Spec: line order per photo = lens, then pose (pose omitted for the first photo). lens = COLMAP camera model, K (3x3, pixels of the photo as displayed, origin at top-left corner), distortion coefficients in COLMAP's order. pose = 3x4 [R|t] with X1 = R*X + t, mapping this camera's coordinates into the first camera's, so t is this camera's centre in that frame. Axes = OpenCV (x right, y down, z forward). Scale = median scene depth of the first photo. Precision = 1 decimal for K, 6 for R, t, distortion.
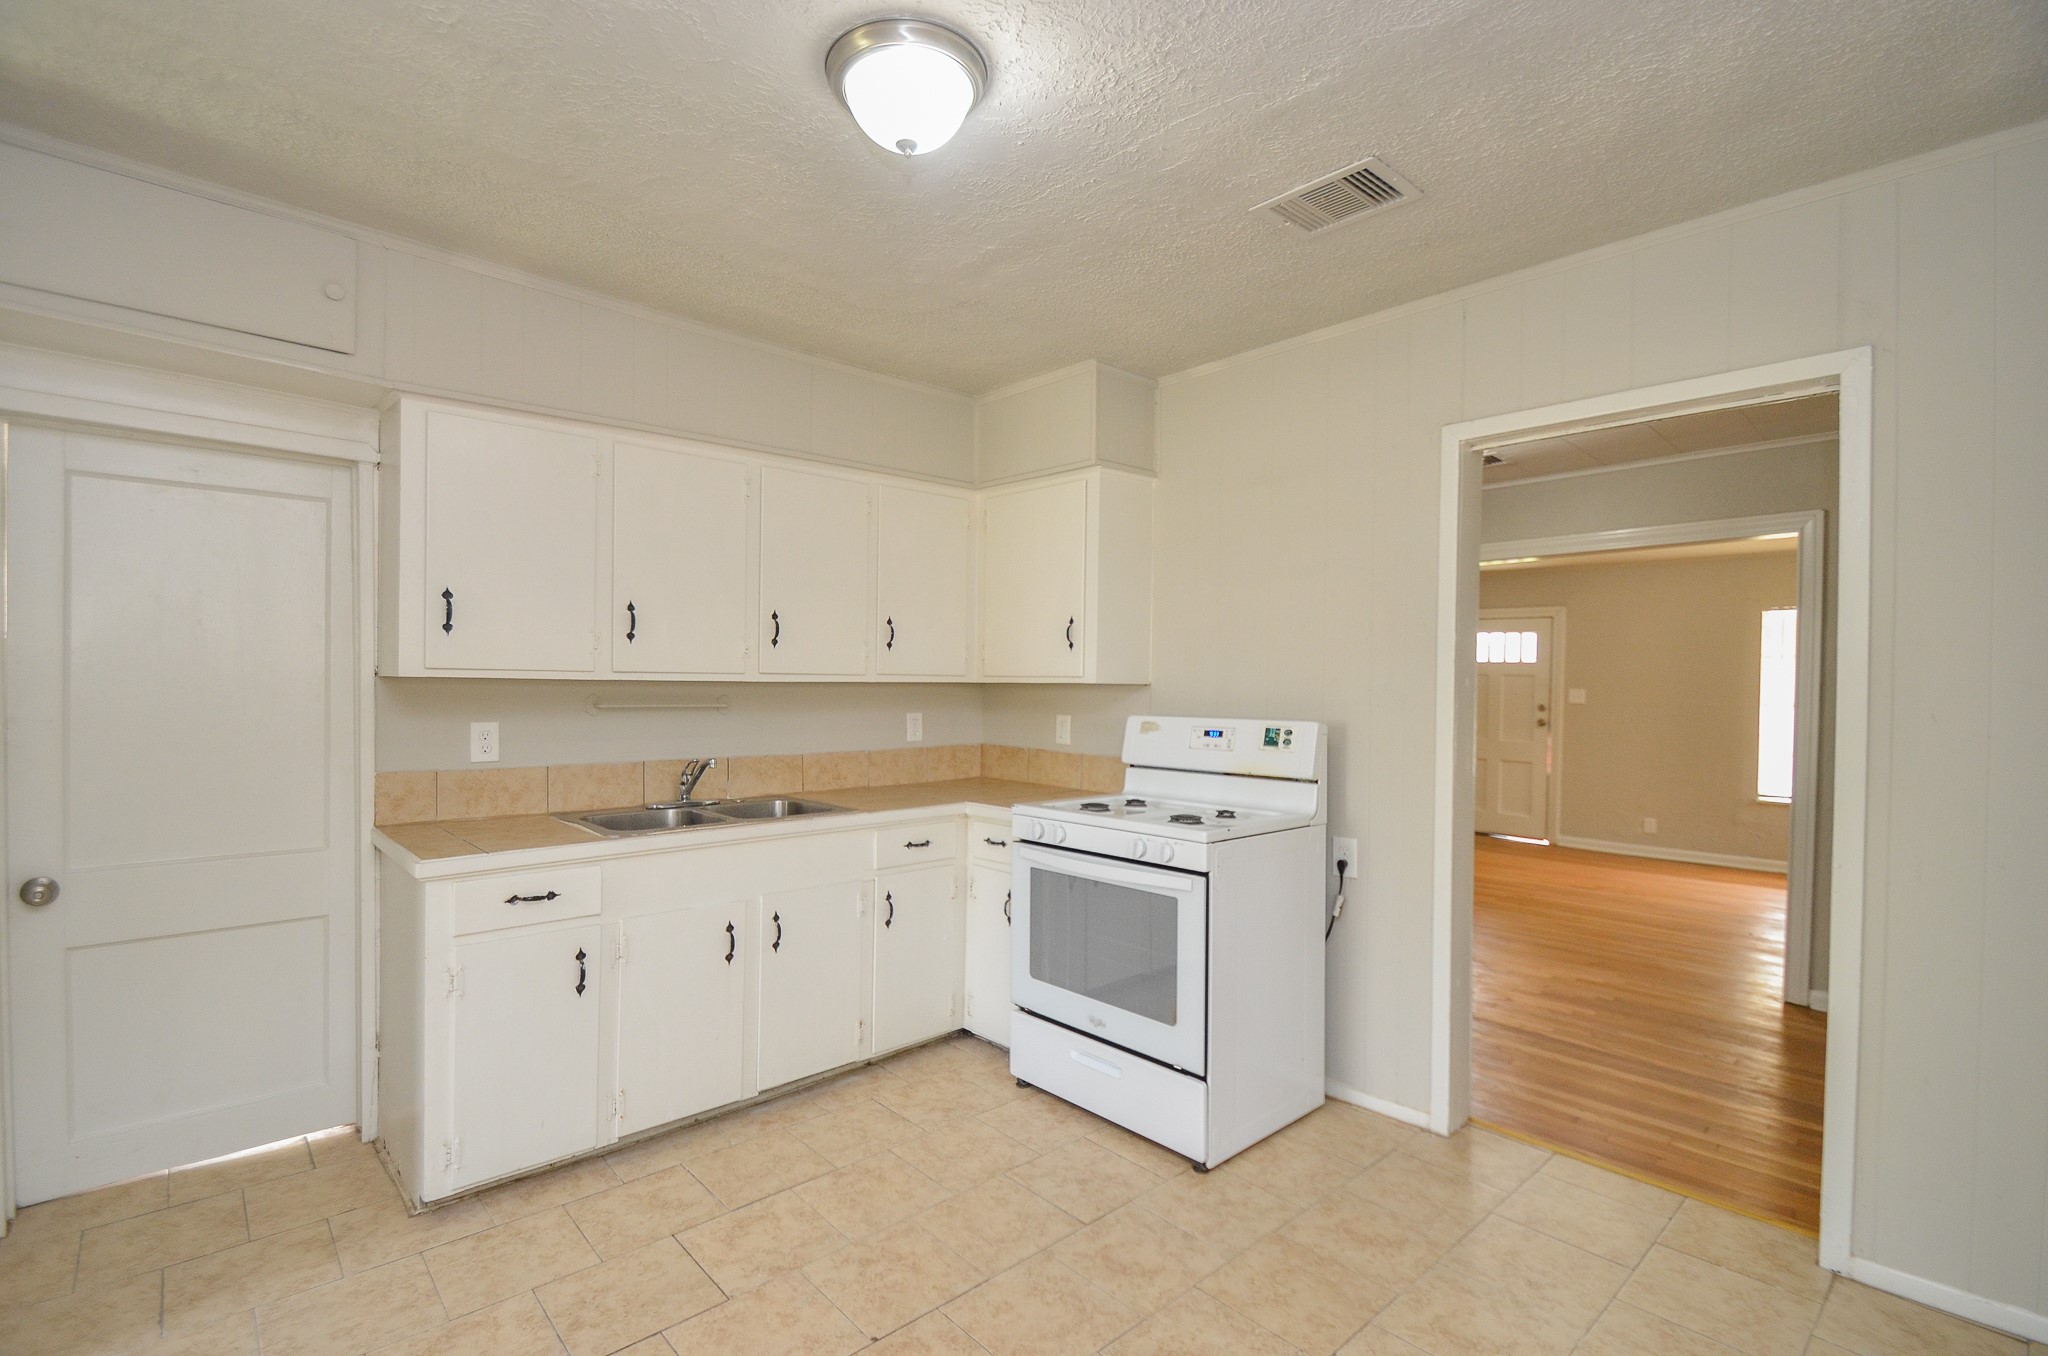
lens RADIAL K [[907.0, 0, 1016.6], [0, 907.0, 679.0], [0, 0, 1]] dist [-0.000621, -0.002183]
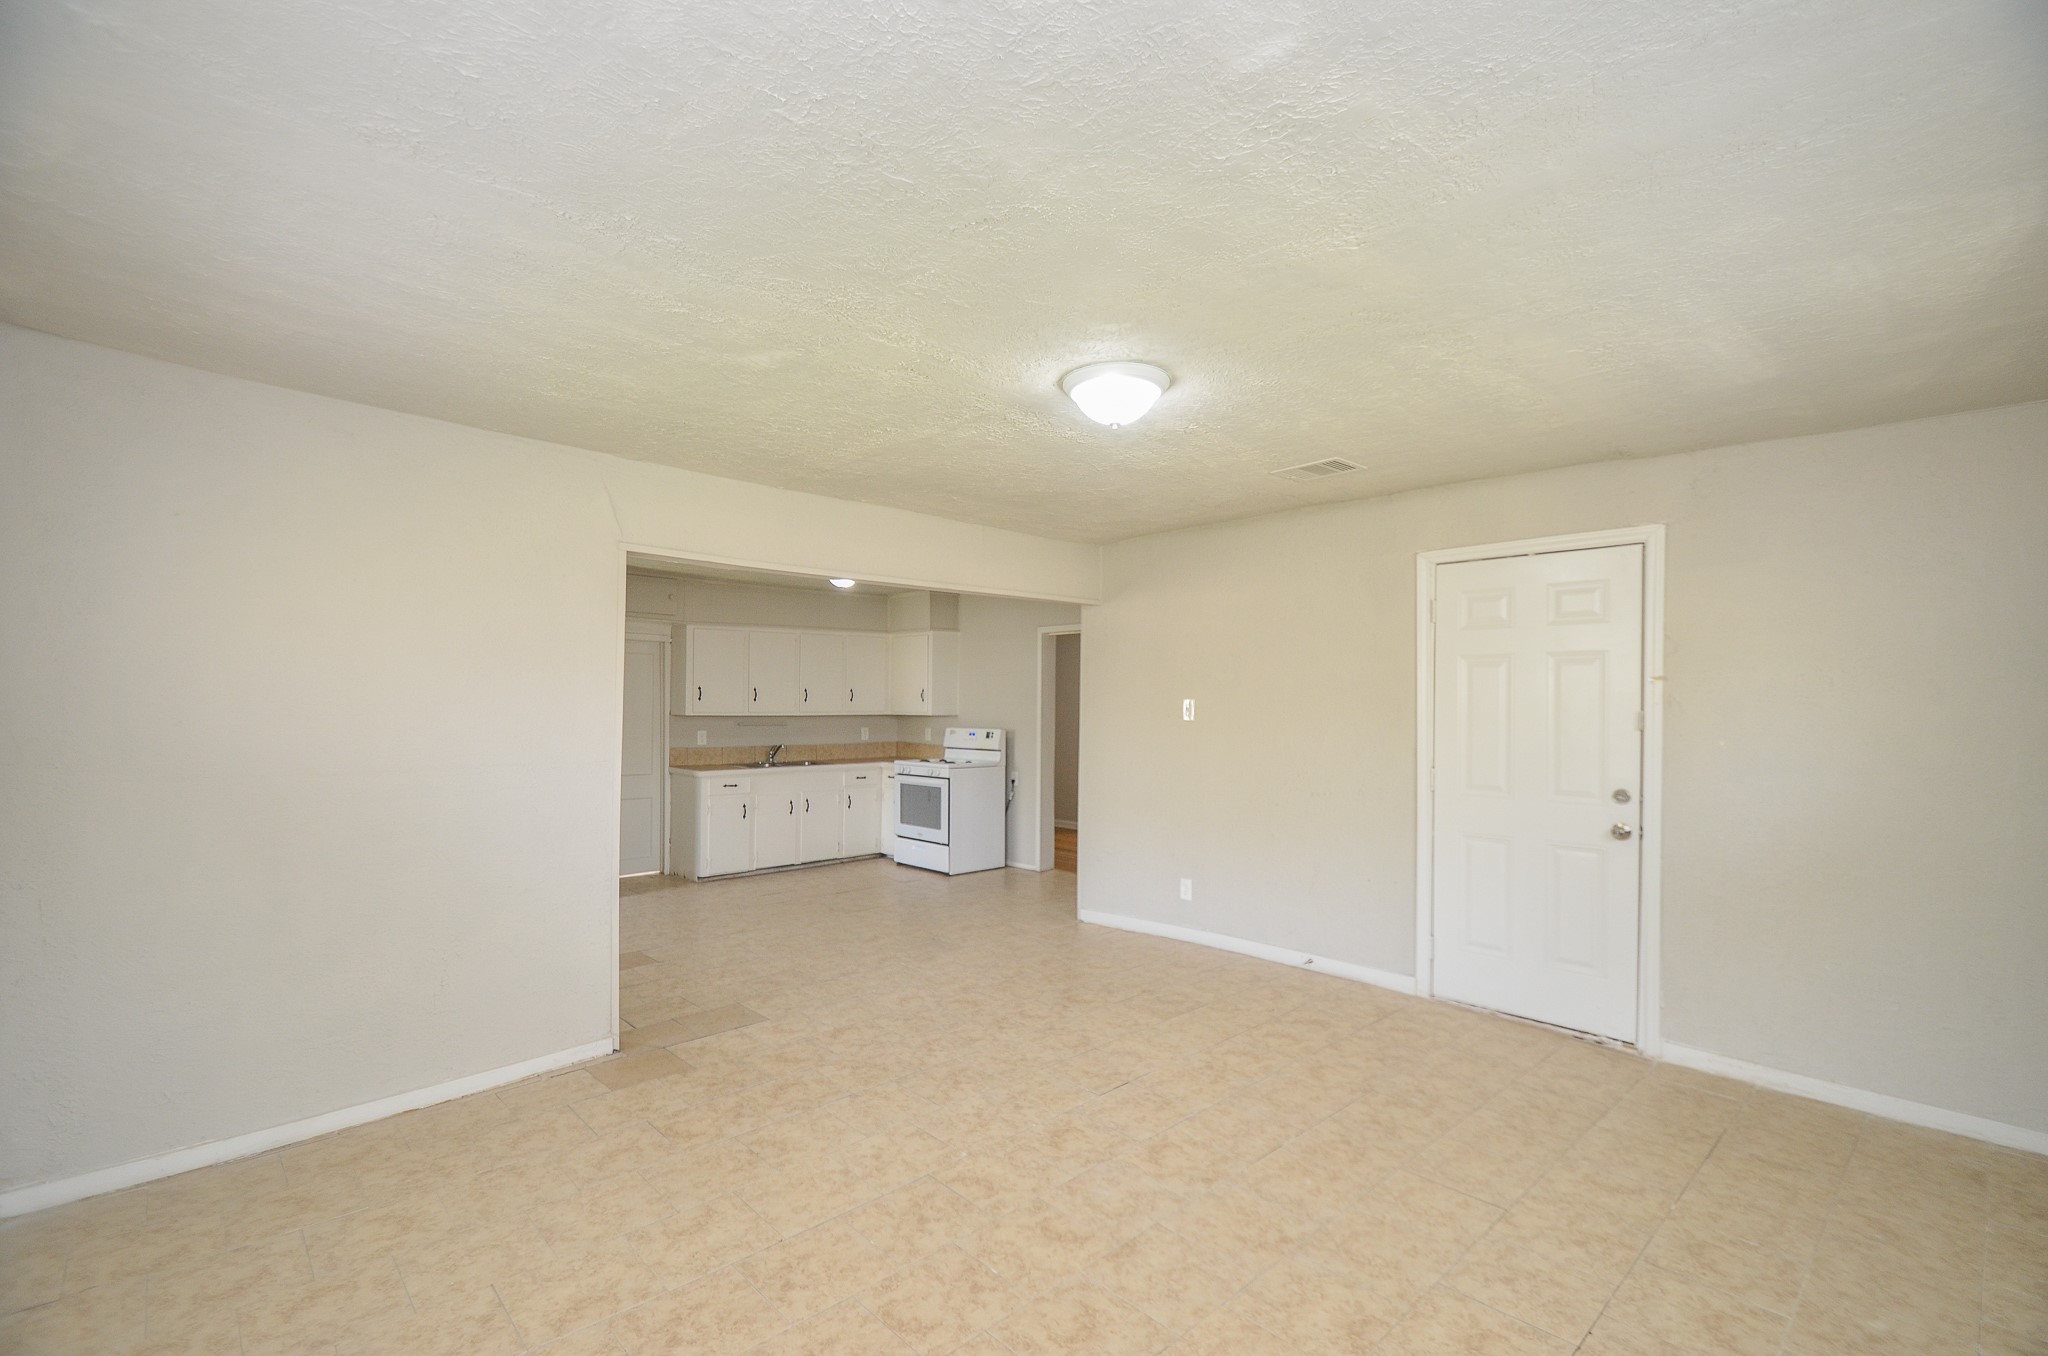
lens RADIAL K [[907.0, 0, 1030.9], [0, 907.0, 691.0], [0, 0, 1]] dist [-0.000621, -0.002183]
pose [[0.999989, -0.004184, 0.002040, 0.393118], [0.004201, 0.999955, -0.008504, -0.043277], [-0.002004, 0.008513, 0.999962, -1.682935]]
